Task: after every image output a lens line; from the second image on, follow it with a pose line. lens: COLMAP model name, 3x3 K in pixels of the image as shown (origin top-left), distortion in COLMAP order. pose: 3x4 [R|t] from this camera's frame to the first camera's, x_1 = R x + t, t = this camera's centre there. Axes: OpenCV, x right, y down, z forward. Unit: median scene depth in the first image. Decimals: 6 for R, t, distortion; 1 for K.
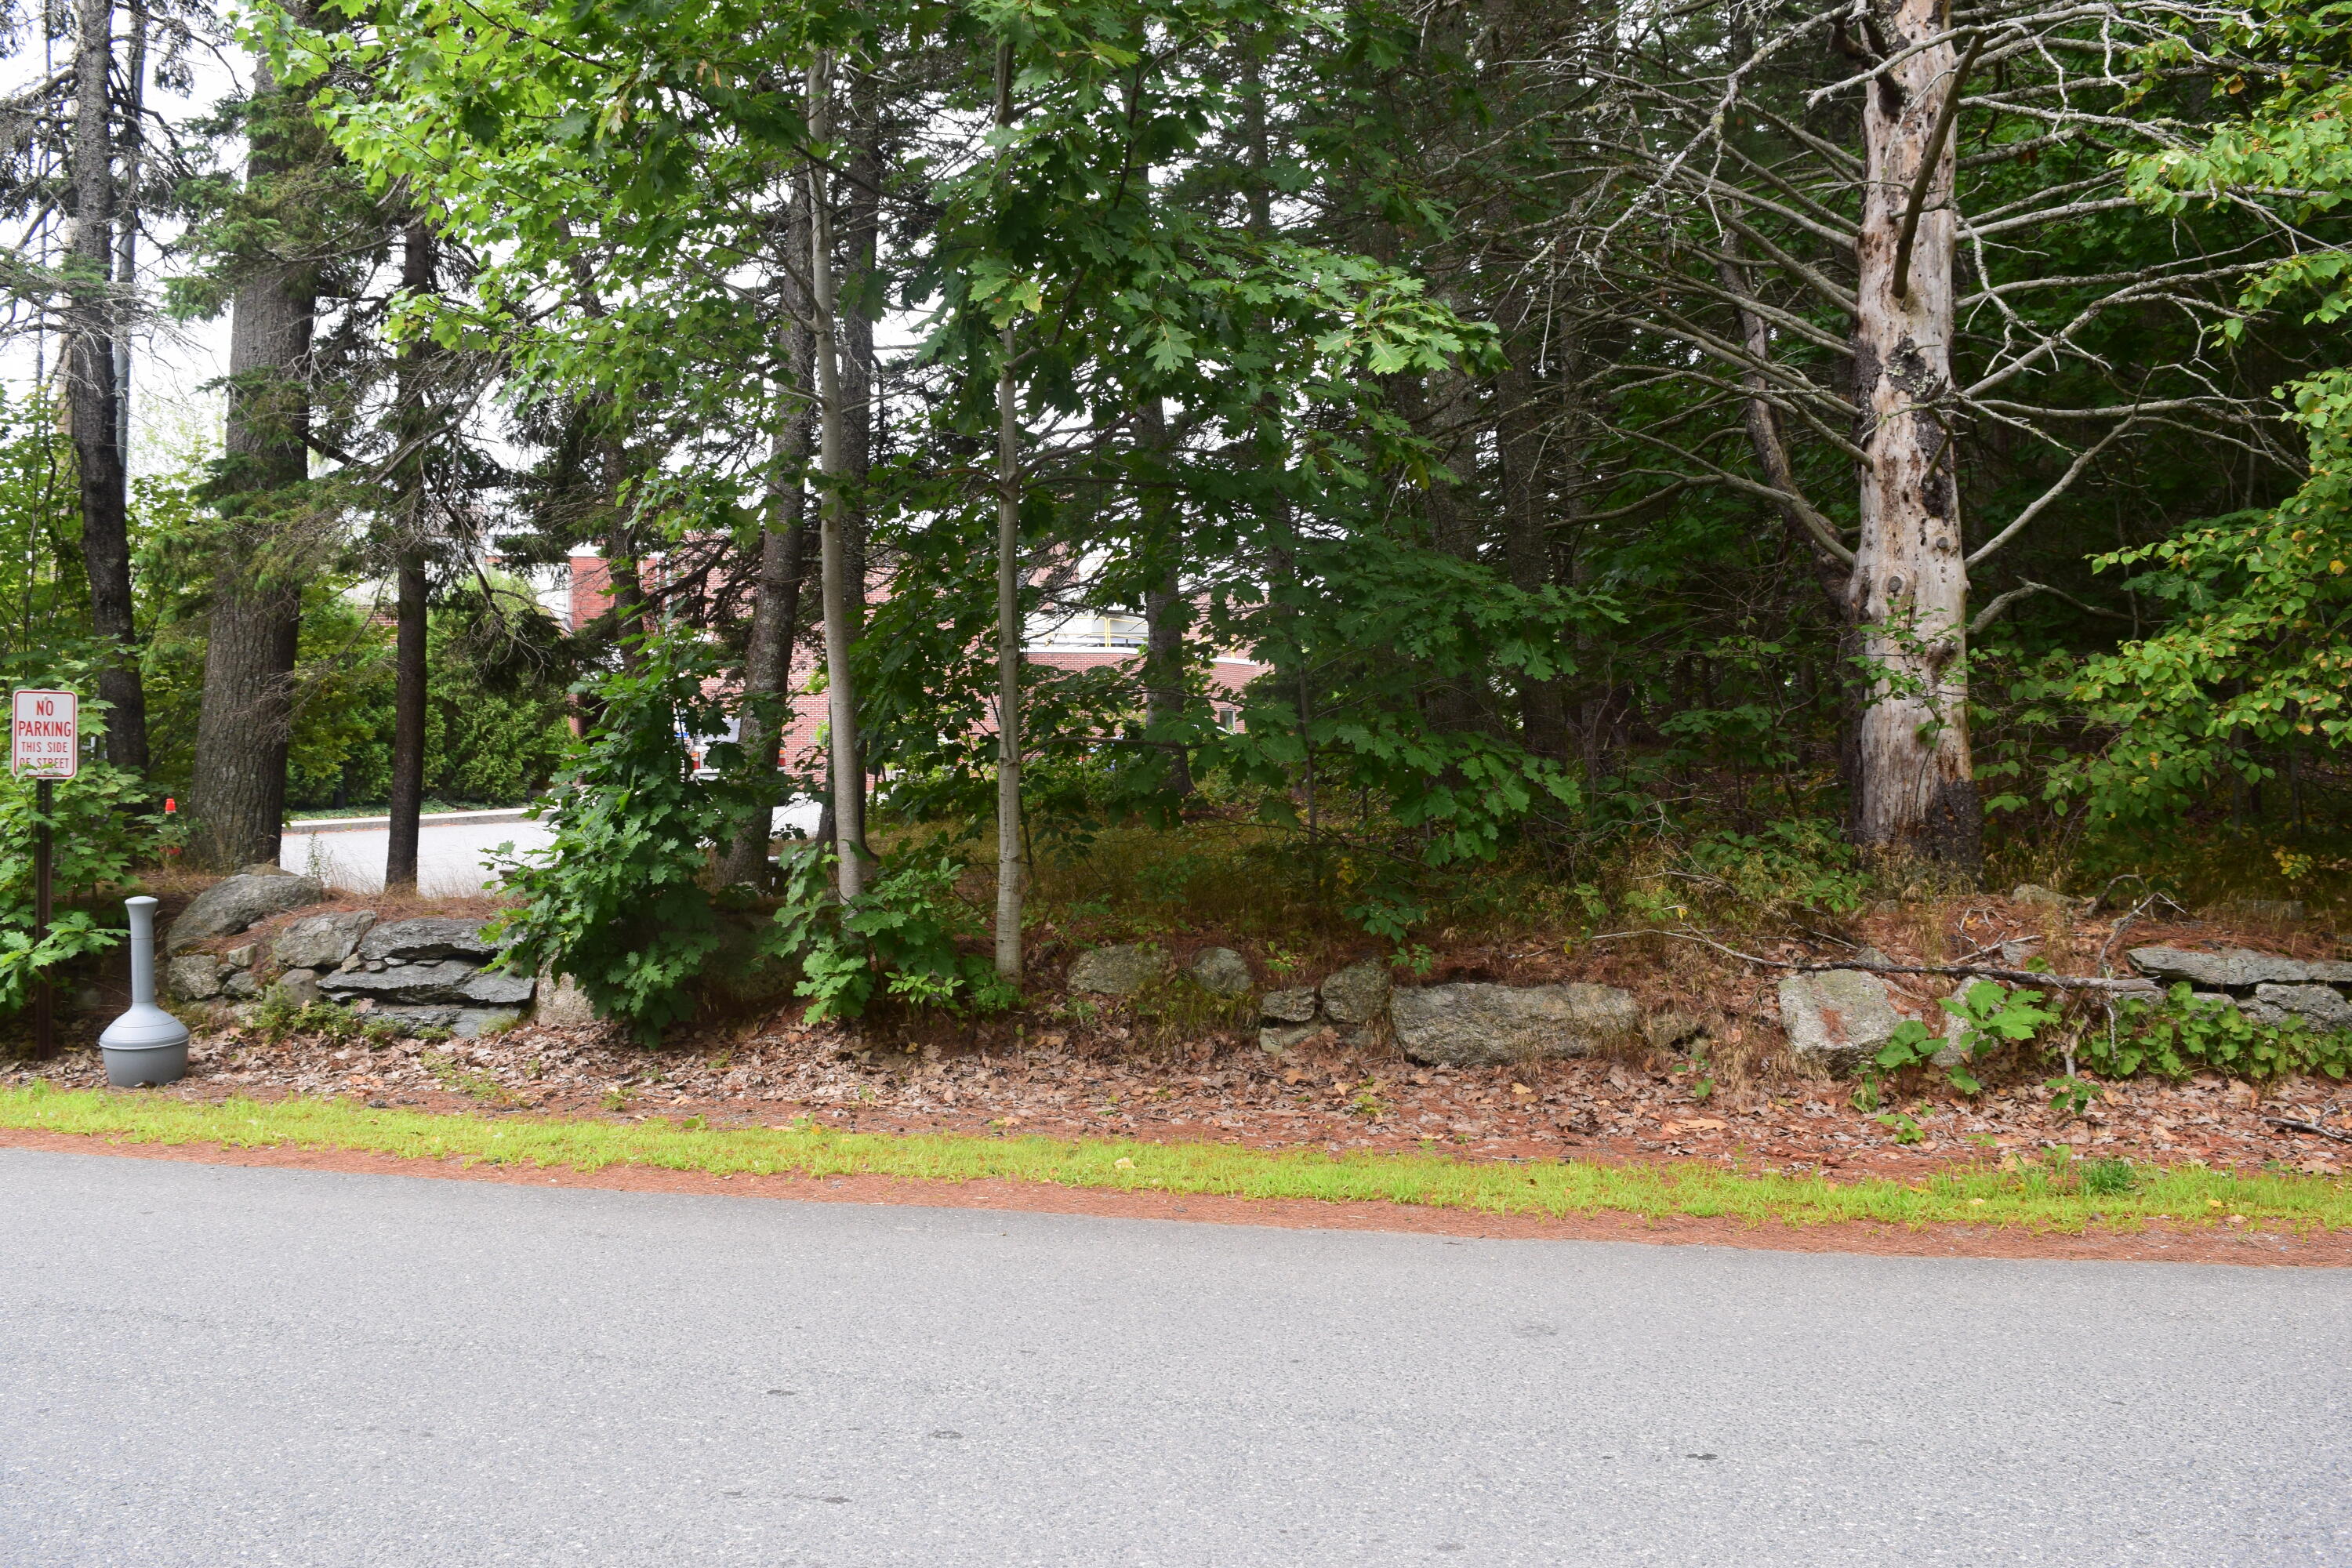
lens RADIAL K [[1894.8, 0, 1175.7], [0, 1894.8, 781.5], [0, 0, 1]] dist [-0.053533, -0.001524]
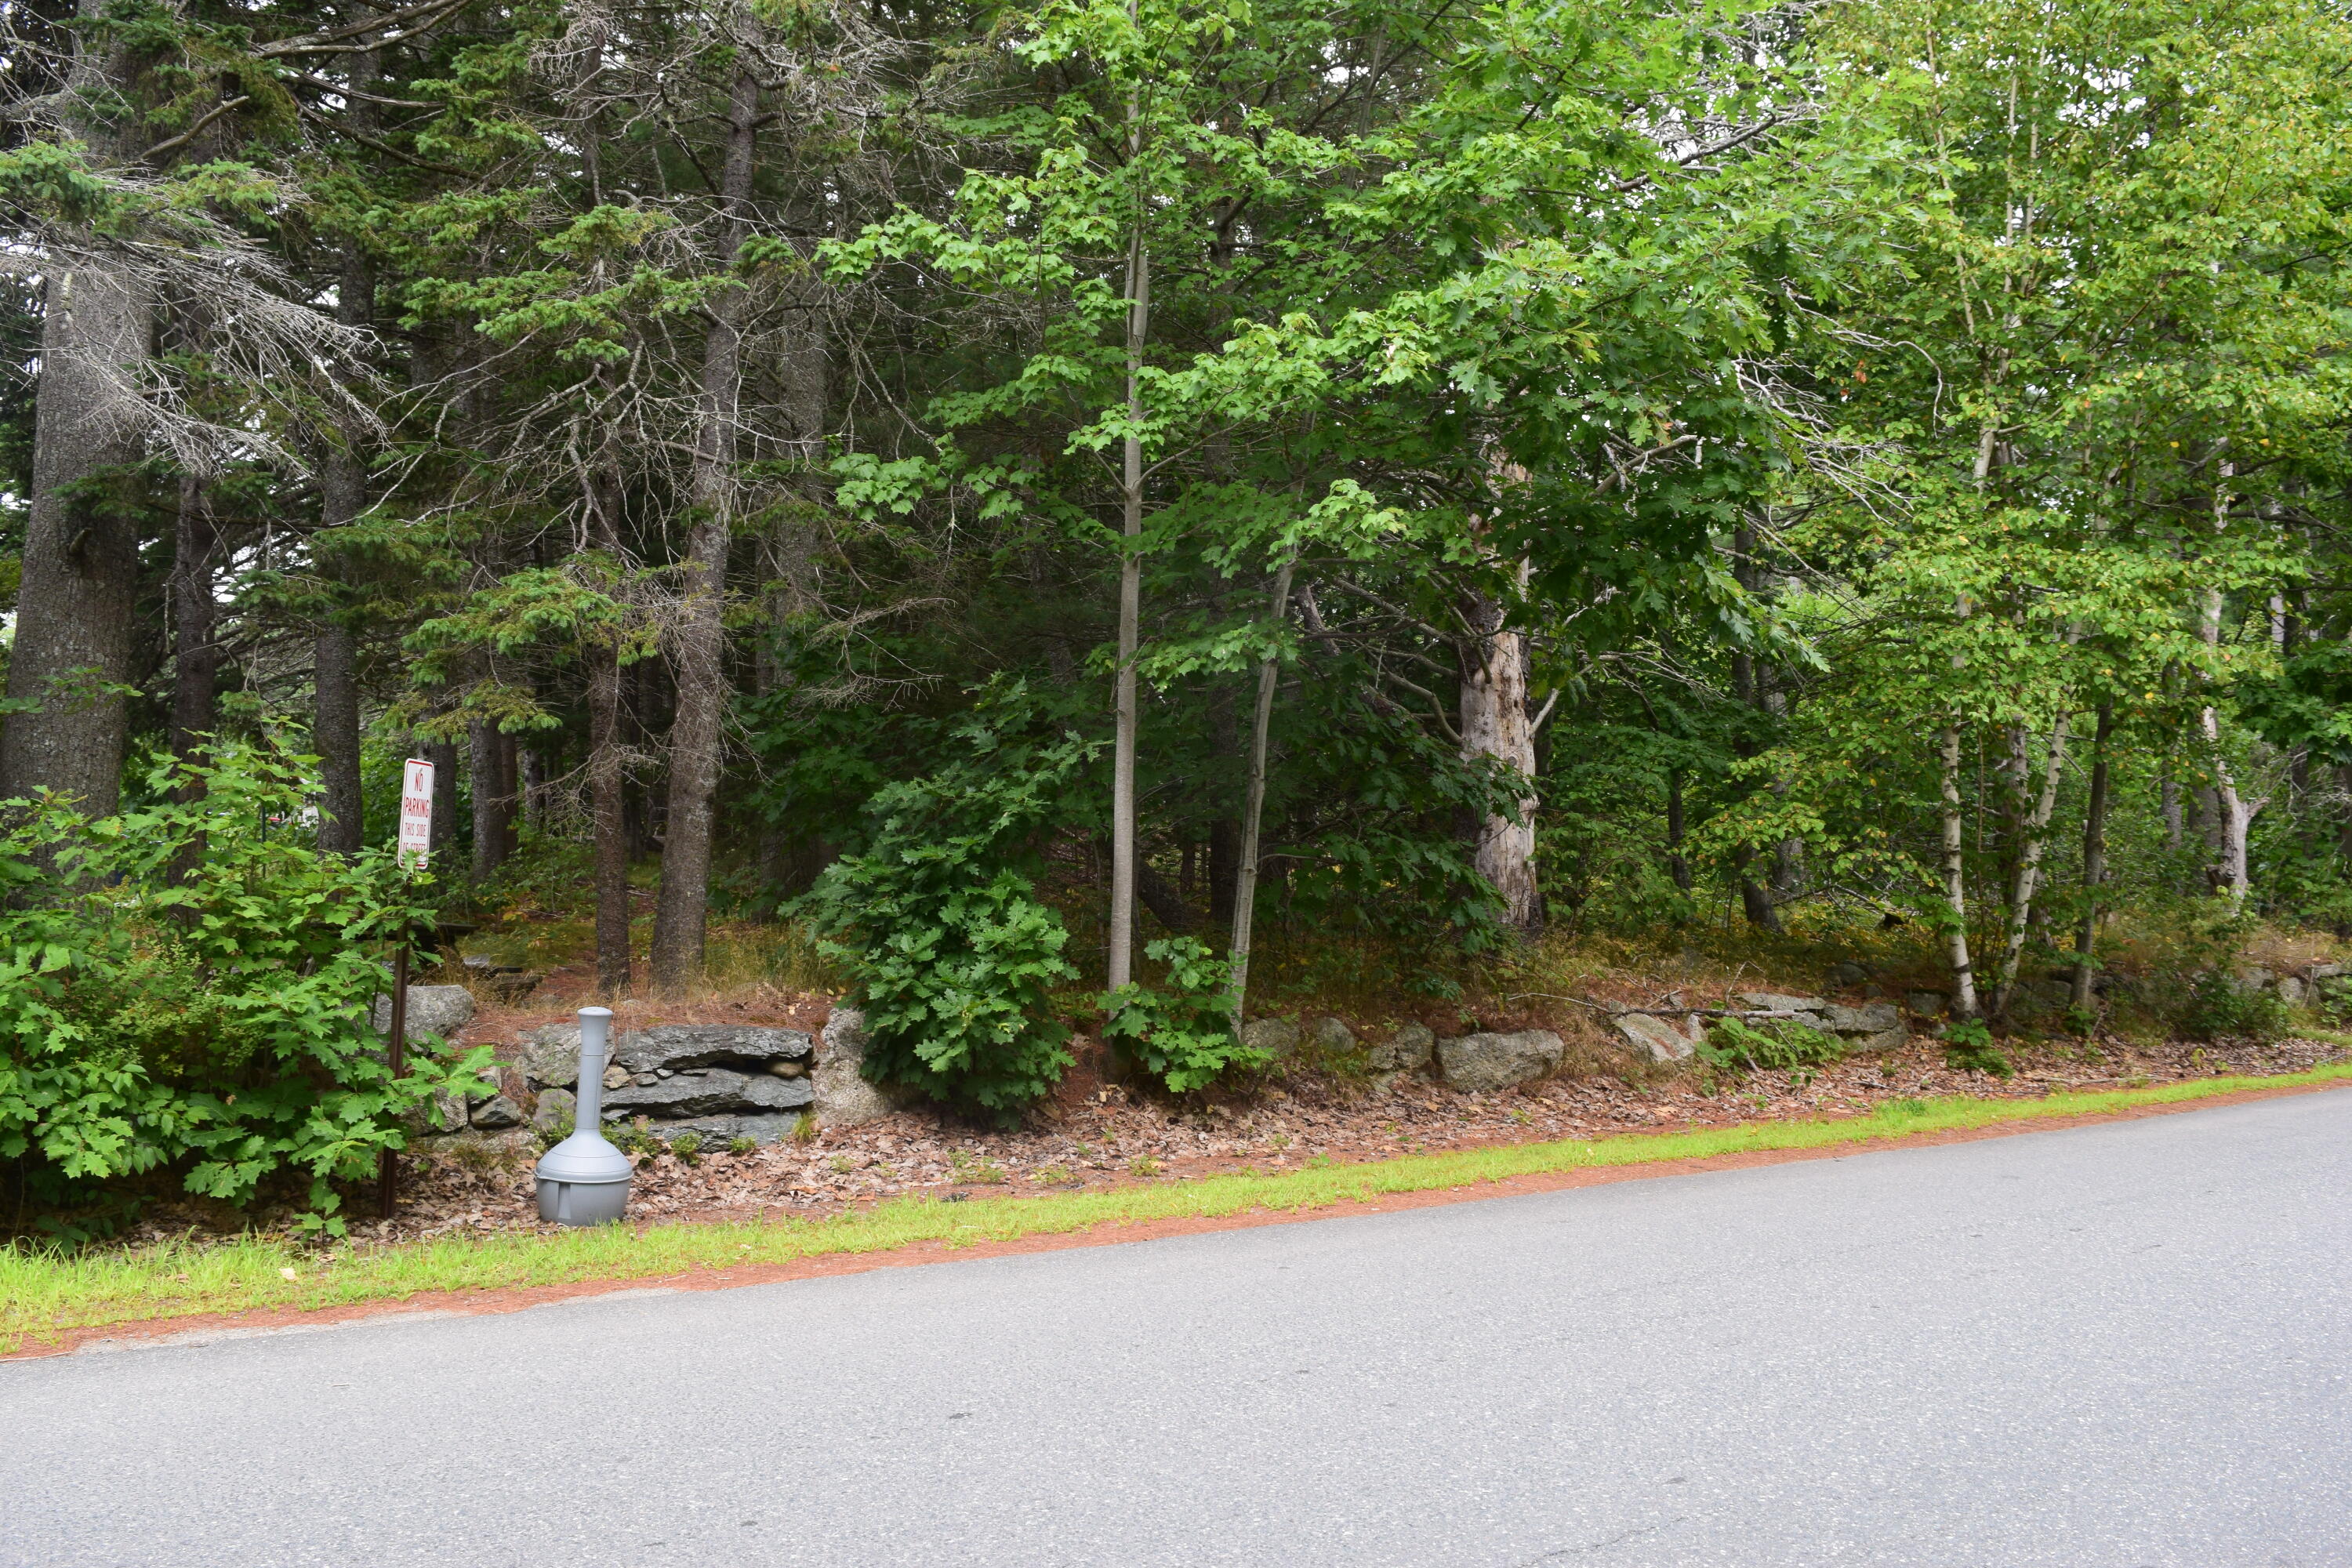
lens RADIAL K [[2012.9, 0, 1175.3], [0, 2012.9, 787.0], [0, 0, 1]] dist [-0.058975, -0.003966]
pose [[0.654737, 0.049103, 0.754260, -1.011842], [-0.011789, 0.998430, -0.054766, 0.005986], [-0.755764, 0.026965, 0.654288, 0.157737]]
